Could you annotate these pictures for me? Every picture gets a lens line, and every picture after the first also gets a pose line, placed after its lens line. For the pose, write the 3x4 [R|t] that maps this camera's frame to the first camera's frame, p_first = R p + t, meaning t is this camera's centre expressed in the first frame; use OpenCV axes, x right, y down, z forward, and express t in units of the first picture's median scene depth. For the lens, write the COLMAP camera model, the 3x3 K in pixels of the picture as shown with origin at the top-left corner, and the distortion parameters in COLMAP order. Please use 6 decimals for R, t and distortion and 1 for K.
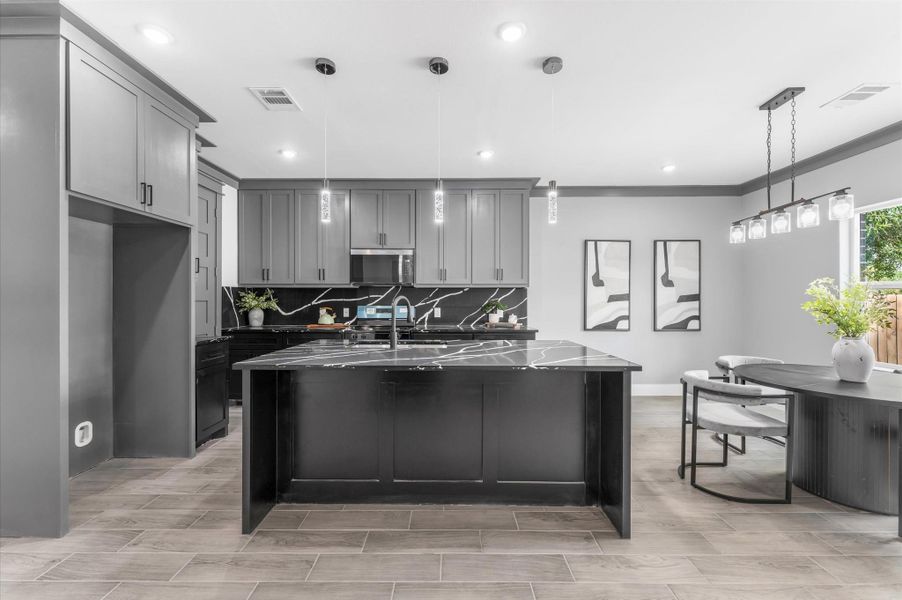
lens RADIAL K [[362.4, 0, 450.3], [0, 362.4, 301.9], [0, 0, 1]] dist [0.000187, 0.000365]
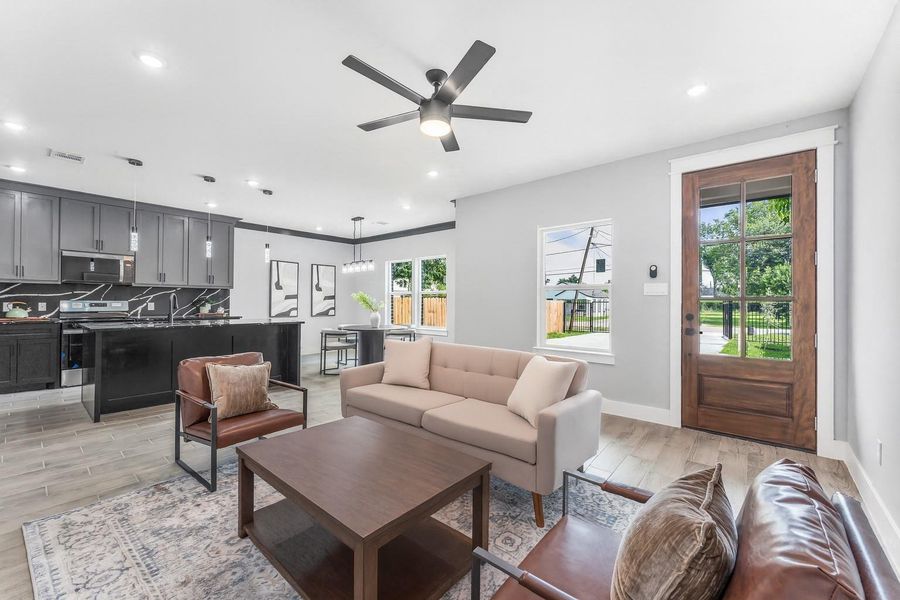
lens RADIAL K [[361.6, 0, 449.3], [0, 361.6, 301.9], [0, 0, 1]] dist [0.000187, 0.000365]
pose [[0.646178, 0.004618, 0.763173, -0.348124], [-0.004415, 0.999988, -0.002313, 0.013022], [-0.763174, -0.001875, 0.646191, -0.653353]]
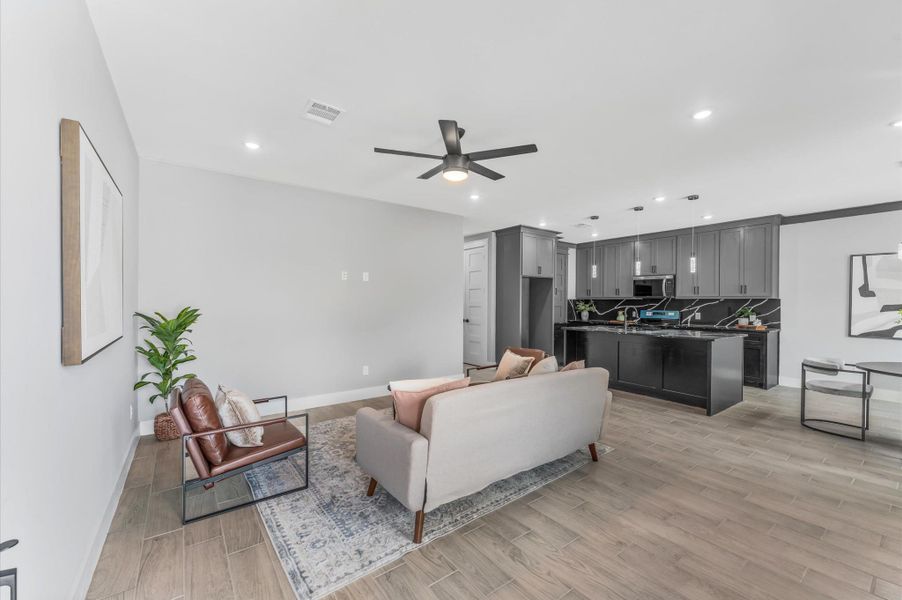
lens RADIAL K [[362.4, 0, 450.3], [0, 362.4, 301.9], [0, 0, 1]] dist [0.000187, 0.000365]
pose [[0.598221, 0.001983, -0.801329, 0.564814], [-0.010152, 0.999935, -0.005105, -0.010154], [0.801267, 0.011188, 0.598203, -0.695221]]
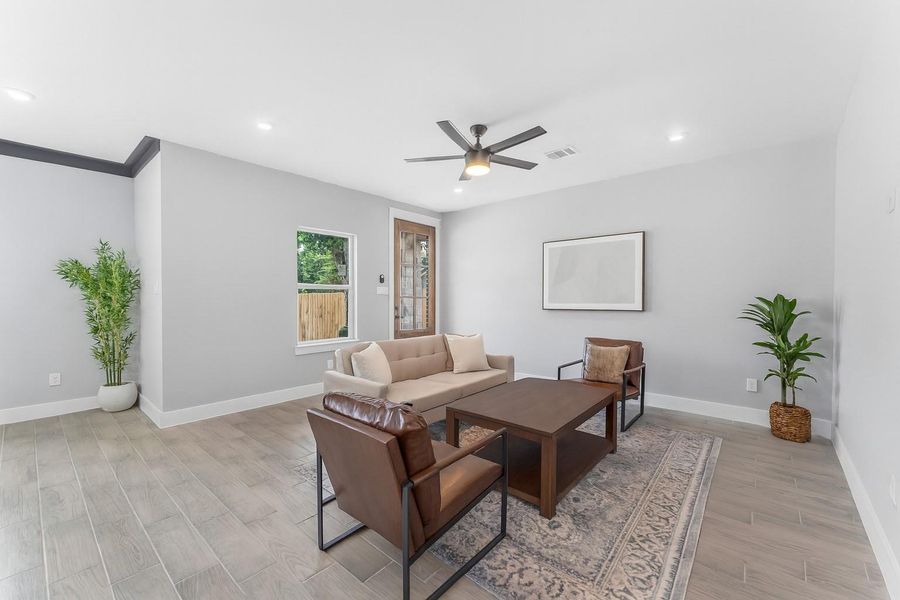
lens RADIAL K [[364.9, 0, 447.1], [0, 364.9, 304.0], [0, 0, 1]] dist [0.000321, 0.000047]
pose [[-0.743024, -0.004508, 0.669250, -0.399075], [0.005753, 0.999897, 0.013122, 0.012160], [-0.669240, 0.013600, -0.742921, 0.265514]]
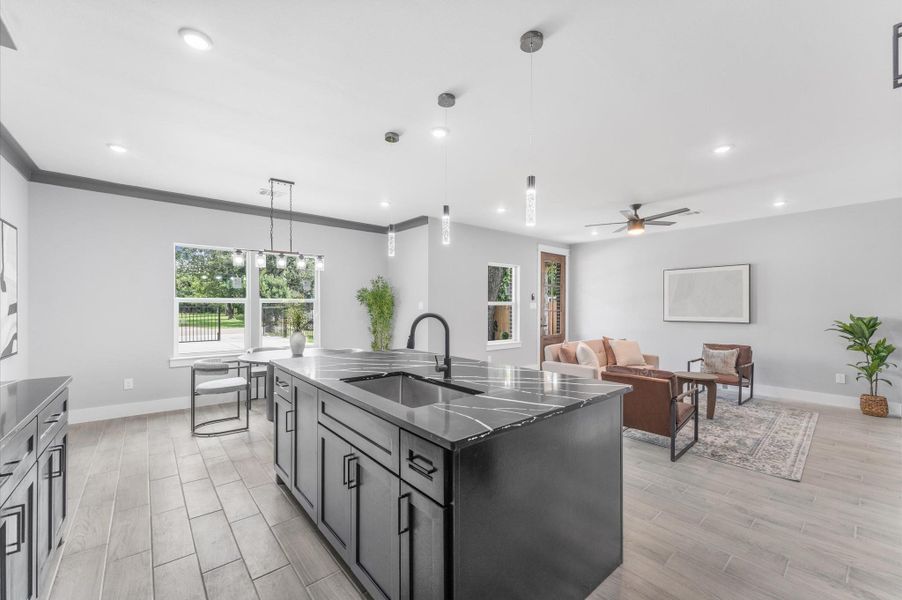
lens RADIAL K [[362.4, 0, 450.3], [0, 362.4, 301.9], [0, 0, 1]] dist [0.000187, 0.000365]
pose [[-0.646217, 0.007536, 0.763116, -0.435596], [0.002687, 0.999968, -0.007599, -0.022527], [-0.763149, -0.002861, -0.646216, 0.850005]]
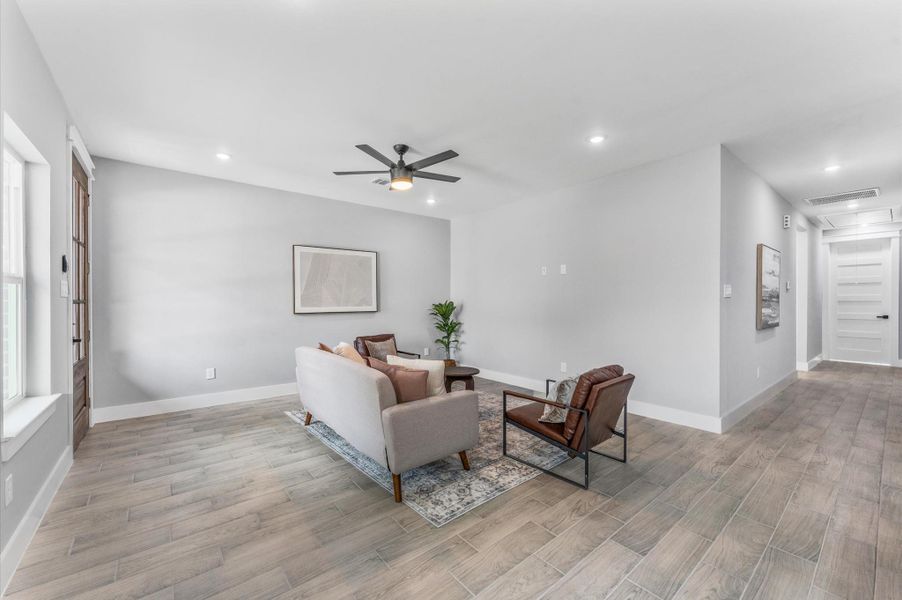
lens RADIAL K [[360.4, 0, 449.4], [0, 360.4, 302.1], [0, 0, 1]] dist [-0.000579, 0.000057]
pose [[-0.777596, 0.002644, -0.628759, 0.444862], [-0.005256, 0.999929, 0.010706, -0.003358], [0.628743, 0.011629, -0.777526, 0.367026]]
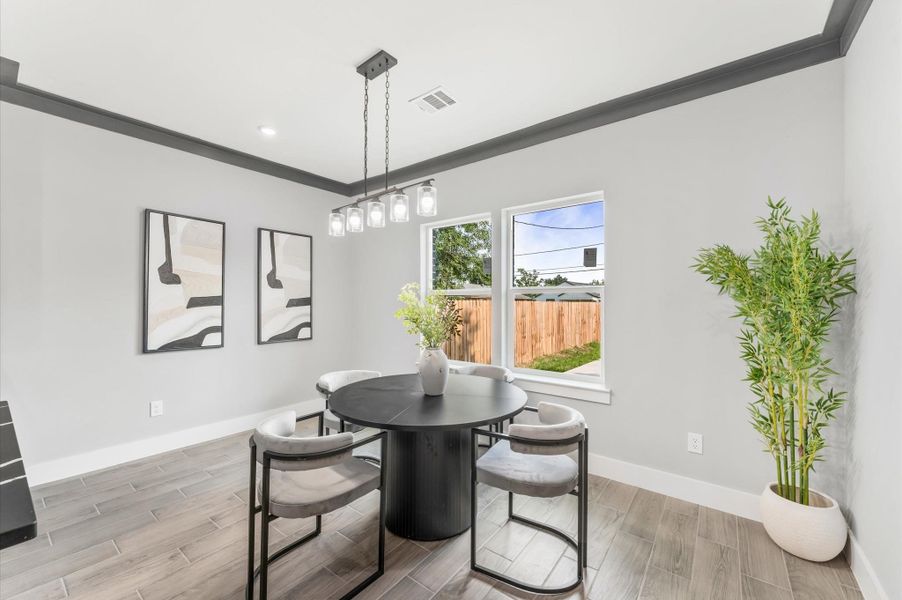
lens RADIAL K [[362.4, 0, 450.3], [0, 362.4, 301.9], [0, 0, 1]] dist [0.000187, 0.000365]
pose [[0.607718, 0.003233, 0.794147, 0.207329], [-0.000234, 0.999992, -0.003892, -0.008243], [-0.794153, 0.002180, 0.607714, 0.210344]]
